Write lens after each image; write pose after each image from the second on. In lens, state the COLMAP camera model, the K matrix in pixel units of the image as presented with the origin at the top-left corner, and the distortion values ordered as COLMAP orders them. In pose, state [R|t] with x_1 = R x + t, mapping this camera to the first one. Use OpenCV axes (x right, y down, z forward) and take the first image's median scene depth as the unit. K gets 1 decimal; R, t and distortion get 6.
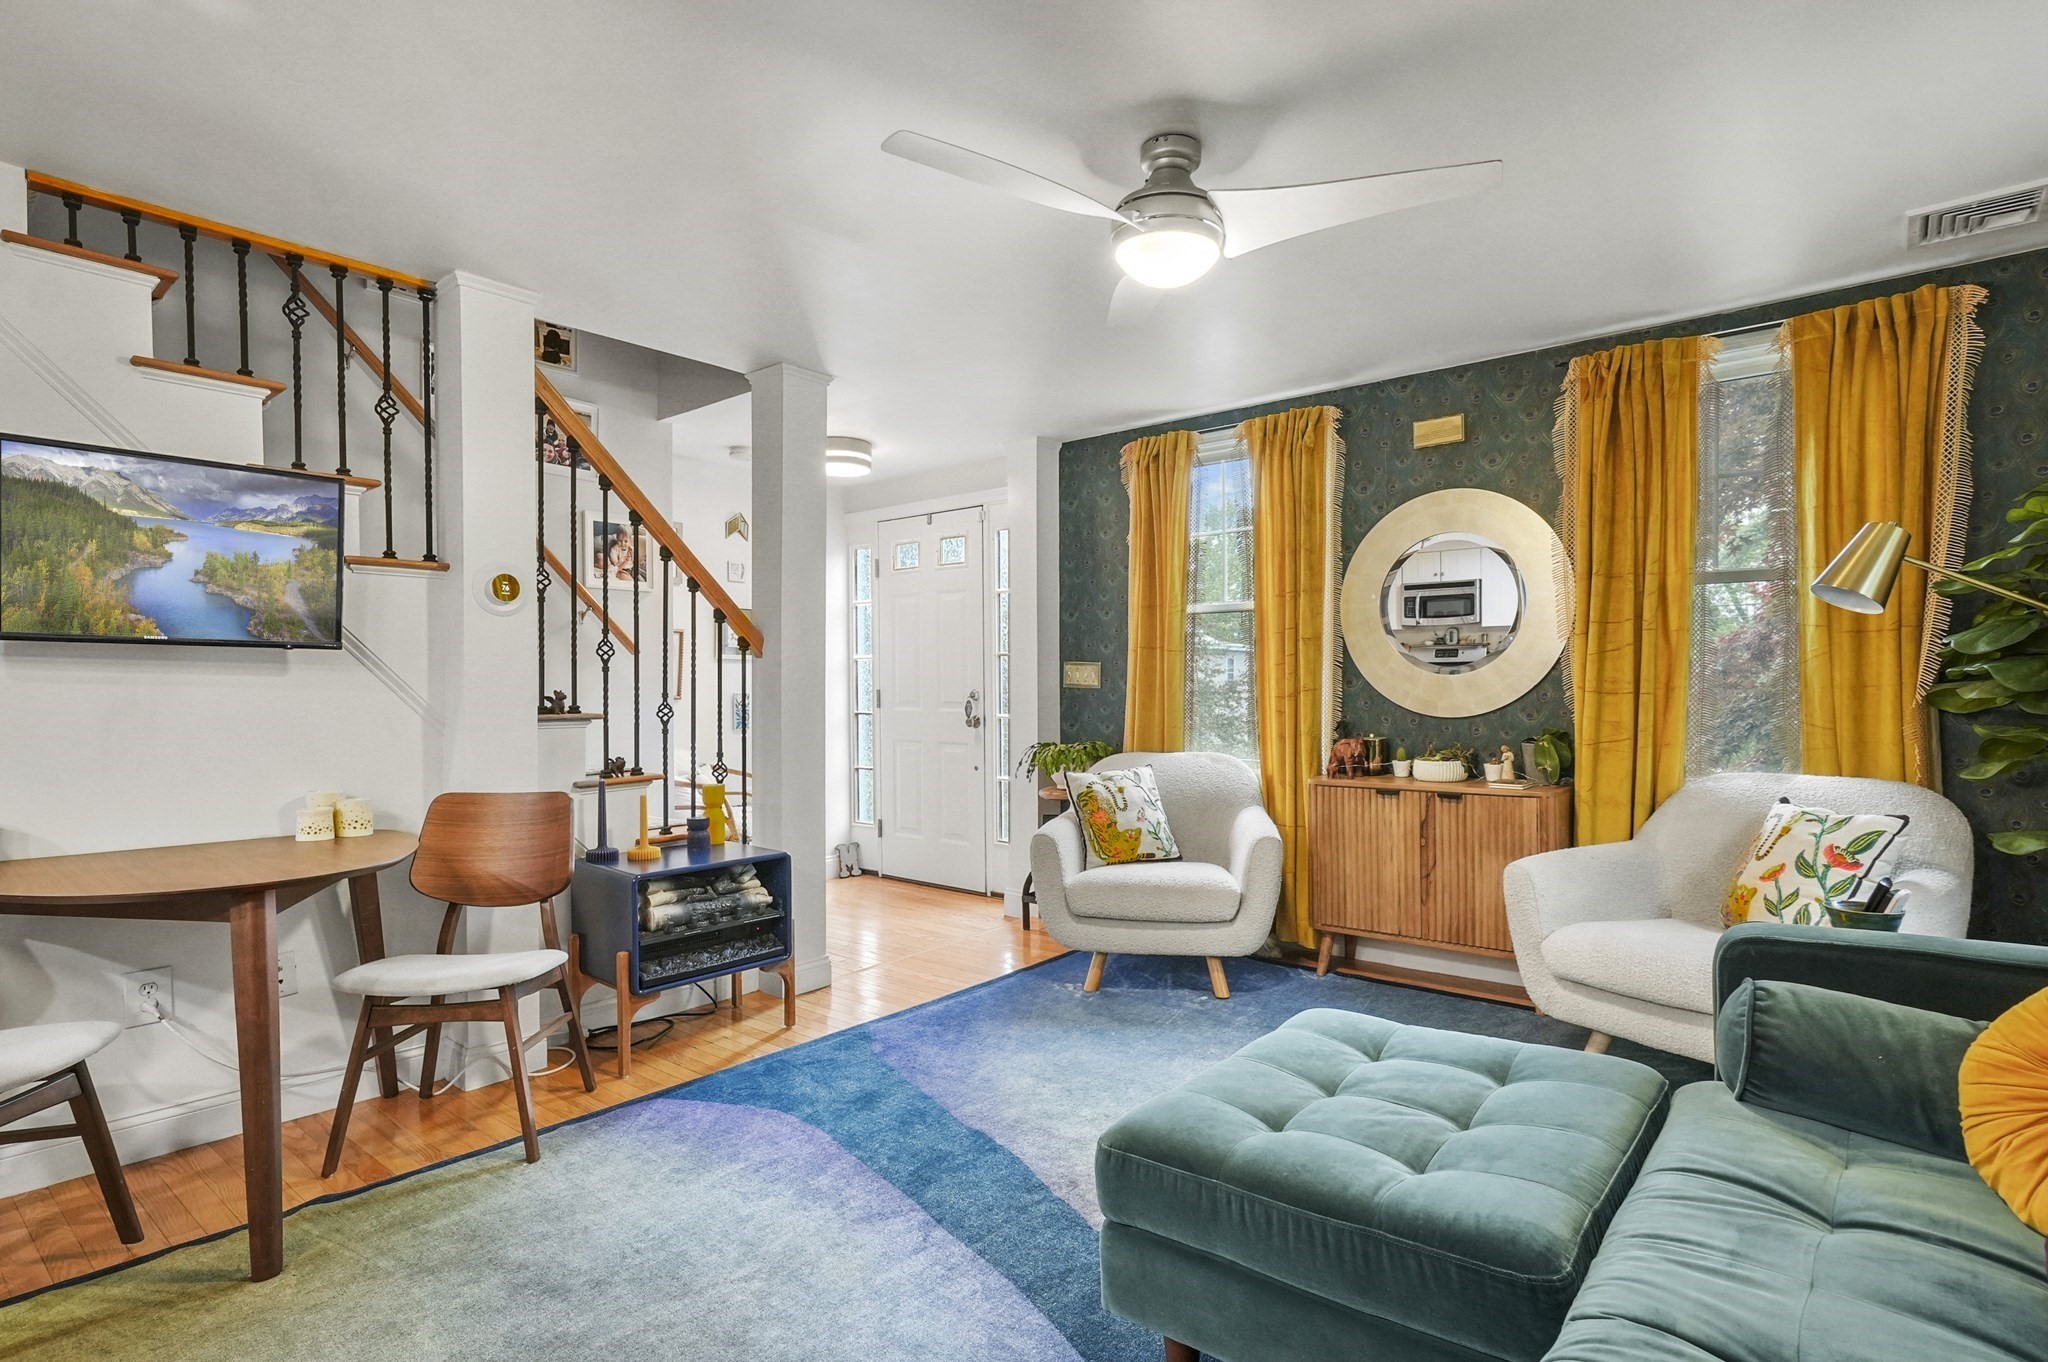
lens RADIAL K [[1034.9, 0, 1028.1], [0, 1034.9, 697.8], [0, 0, 1]] dist [0.007280, 0.002267]
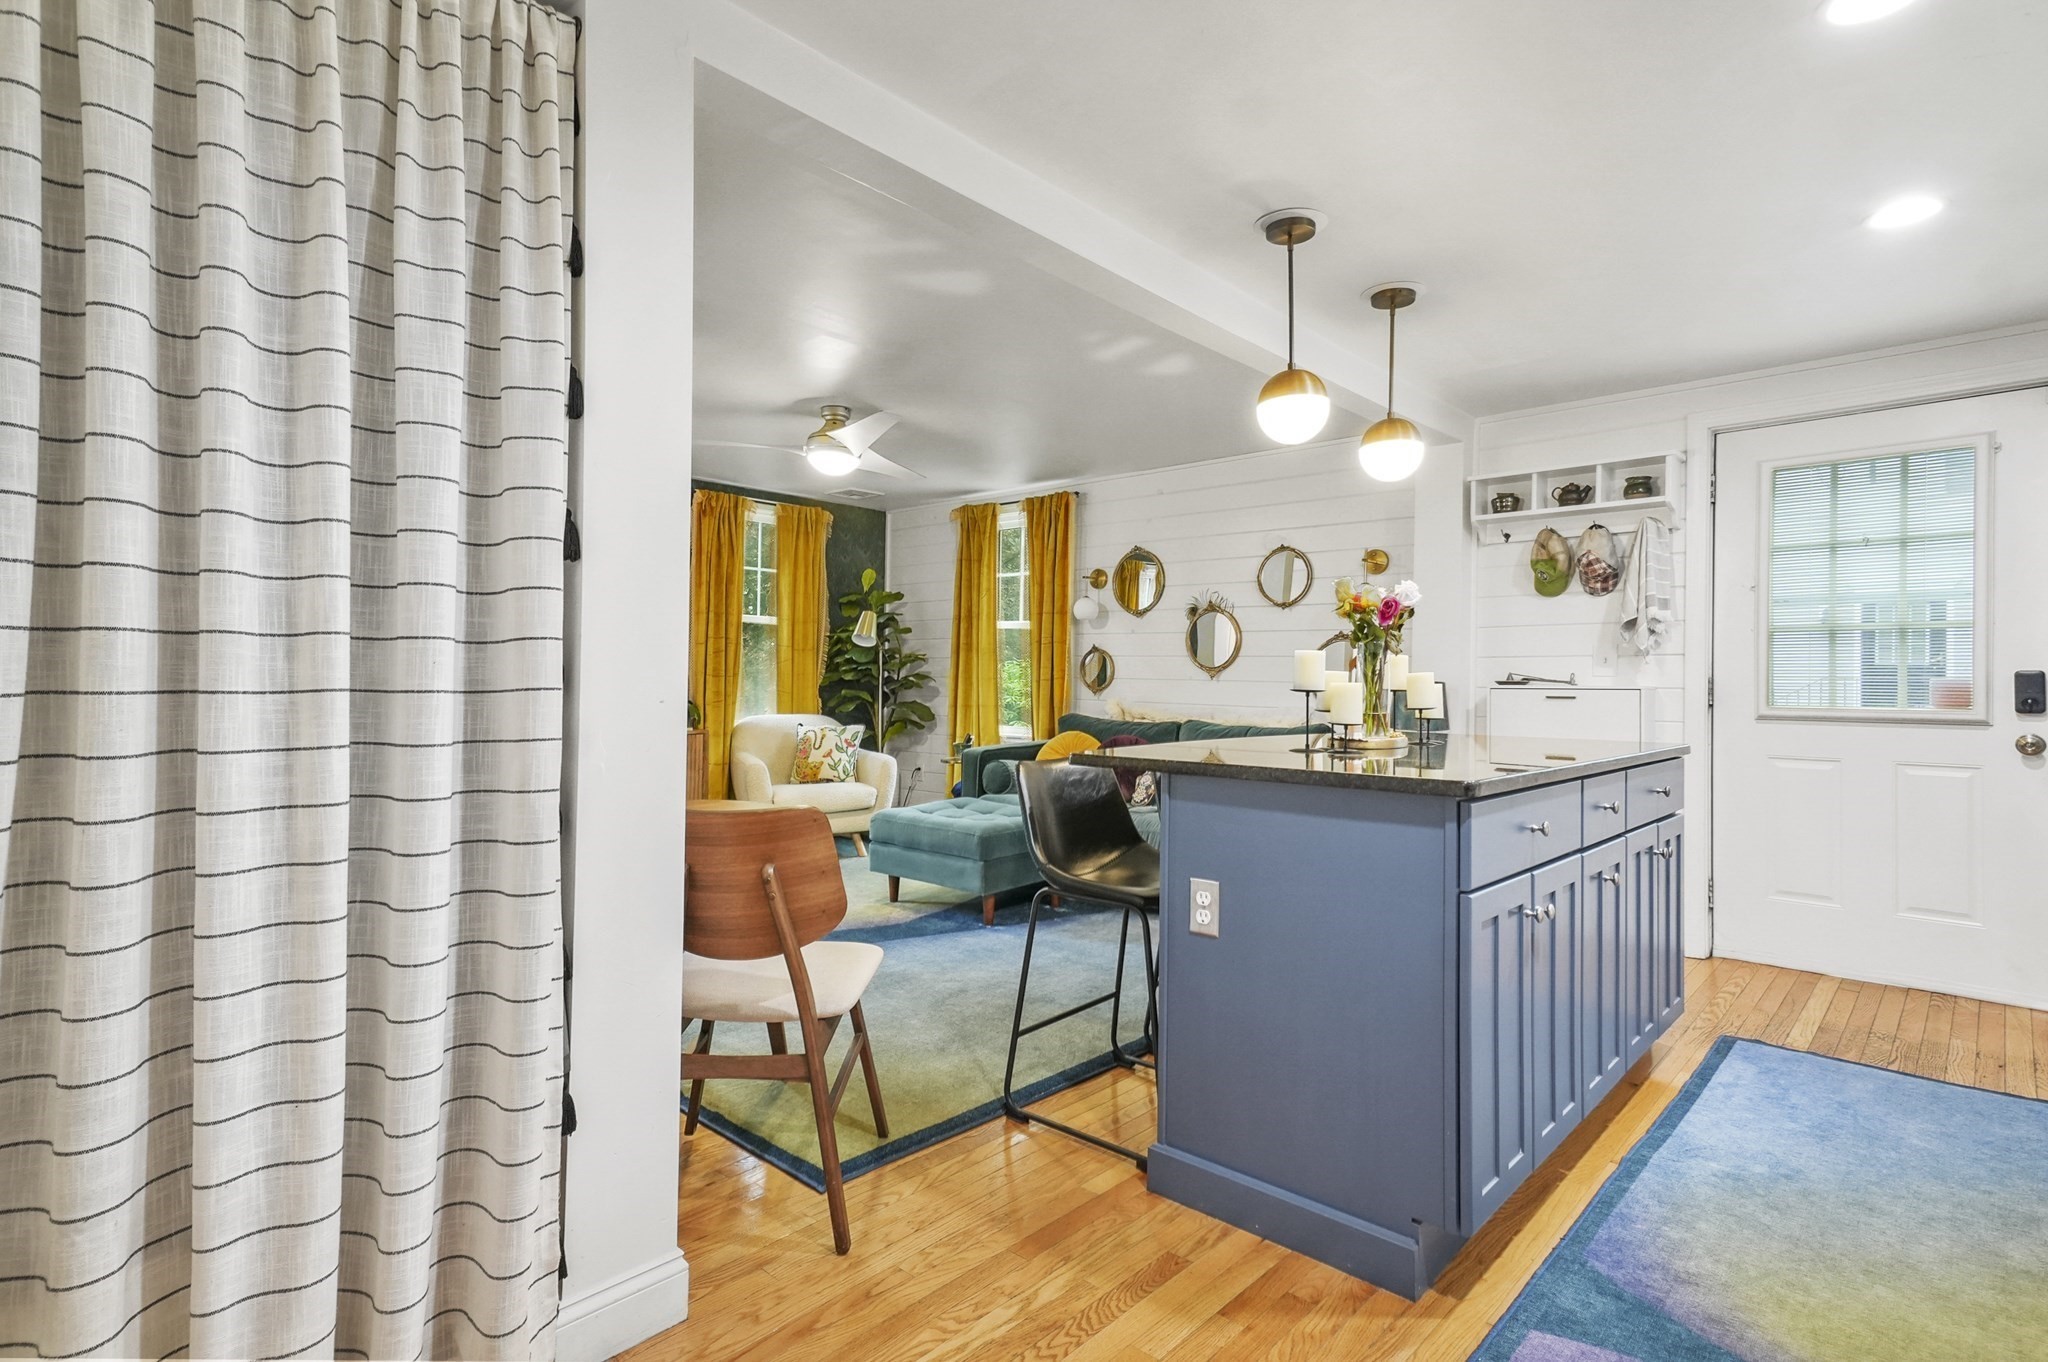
lens RADIAL K [[1017.6, 0, 1030.7], [0, 1017.6, 678.9], [0, 0, 1]] dist [0.044292, 0.000930]
pose [[0.041158, 0.005350, 0.999138, -1.220546], [-0.000598, 0.999986, -0.005330, 0.009617], [-0.999152, -0.000378, 0.041161, 0.353926]]
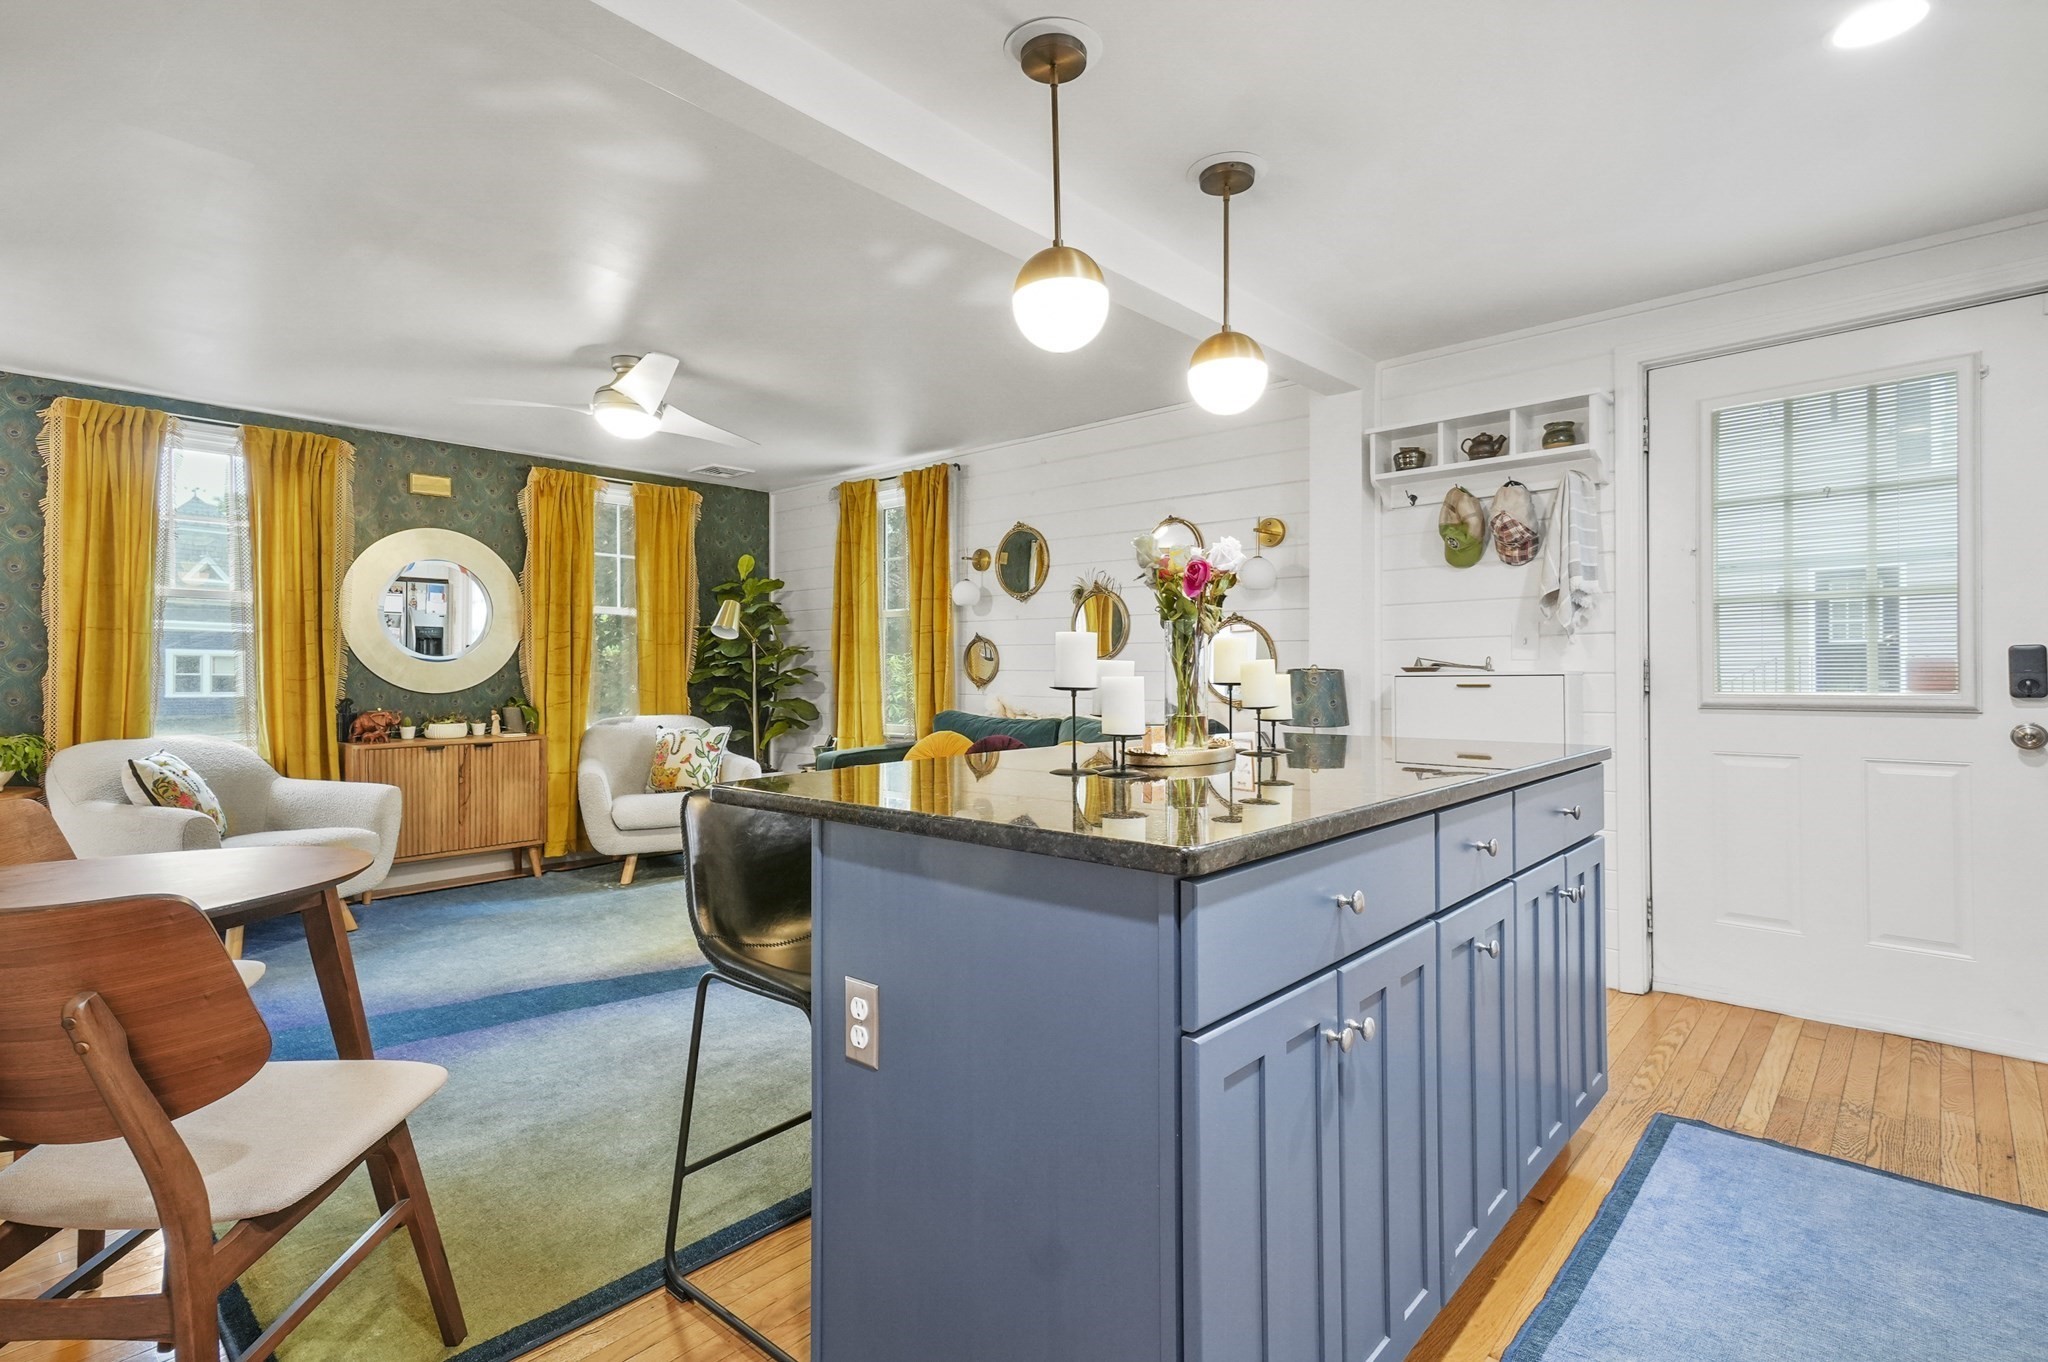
lens RADIAL K [[989.6, 0, 1017.8], [0, 989.6, 673.4], [0, 0, 1]] dist [0.029939, 0.000680]
pose [[0.038637, 0.001127, 0.999253, -0.993802], [0.015248, 0.999882, -0.001717, 0.006935], [-0.999137, 0.015303, 0.038615, 0.196030]]
